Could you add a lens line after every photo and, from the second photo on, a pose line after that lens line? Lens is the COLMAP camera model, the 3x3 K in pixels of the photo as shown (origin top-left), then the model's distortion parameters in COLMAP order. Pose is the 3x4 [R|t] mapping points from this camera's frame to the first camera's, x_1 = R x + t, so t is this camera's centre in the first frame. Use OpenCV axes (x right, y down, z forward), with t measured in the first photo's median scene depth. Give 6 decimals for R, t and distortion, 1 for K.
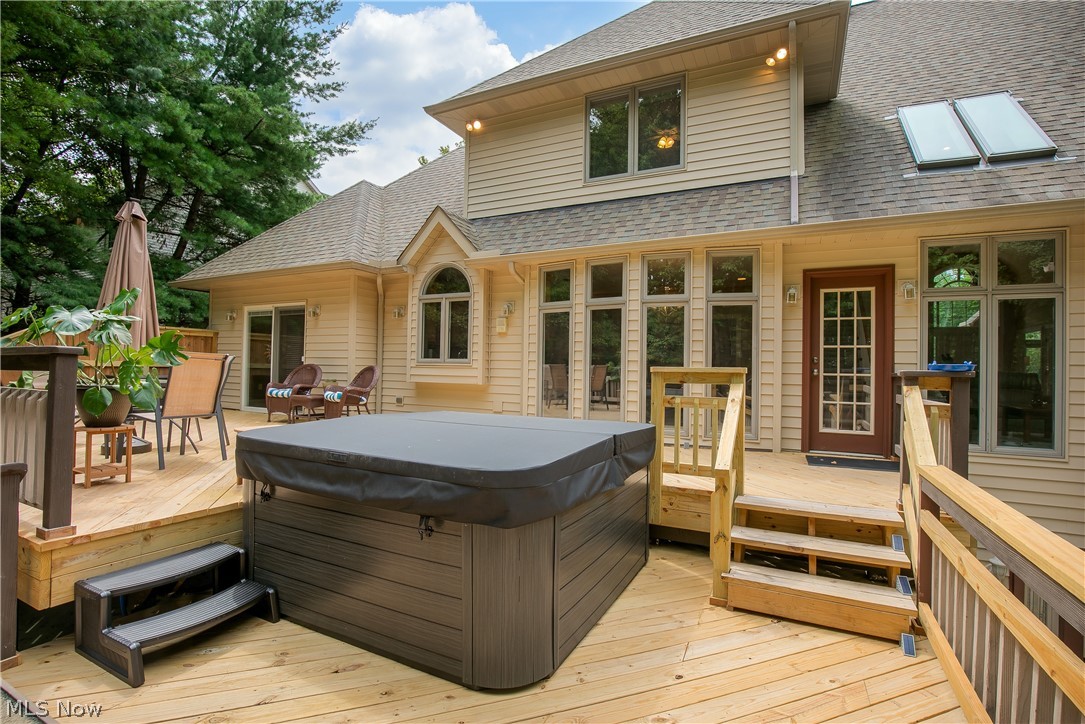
lens RADIAL K [[508.2, 0, 547.7], [0, 508.2, 350.8], [0, 0, 1]] dist [-0.038010, -0.000643]
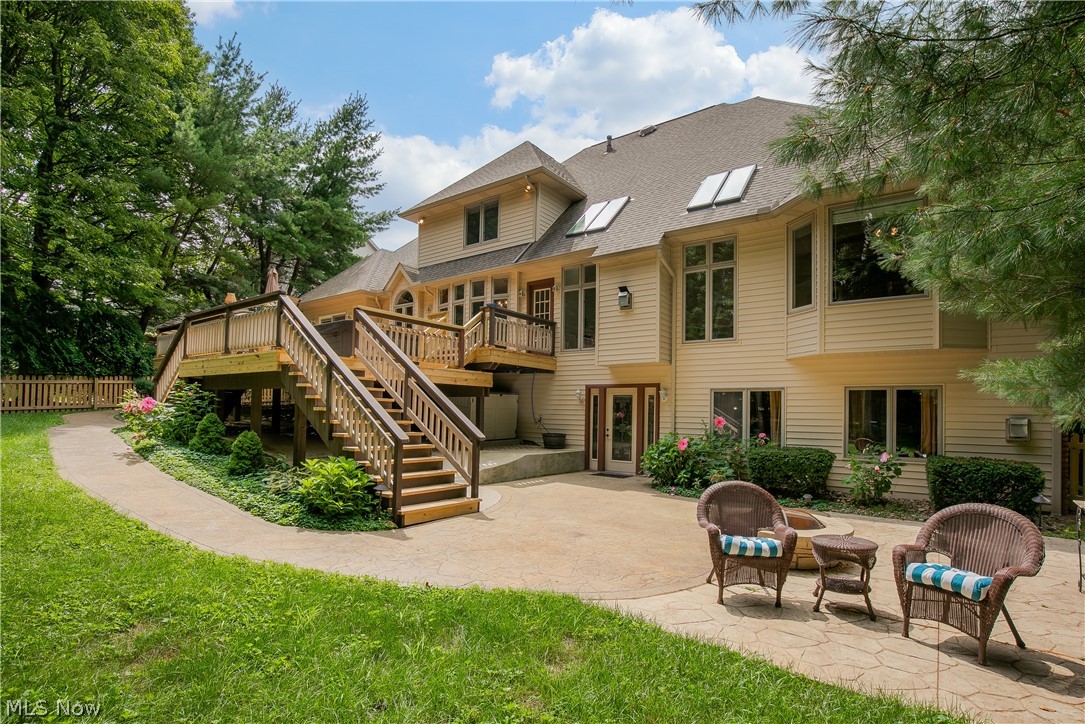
lens RADIAL K [[508.2, 0, 542.8], [0, 508.2, 386.5], [0, 0, 1]] dist [-0.038010, -0.000643]
pose [[0.985774, -0.007661, -0.167900, 0.640891], [0.005032, 0.999858, -0.016082, 0.239878], [0.167999, 0.015008, 0.985673, -0.867601]]
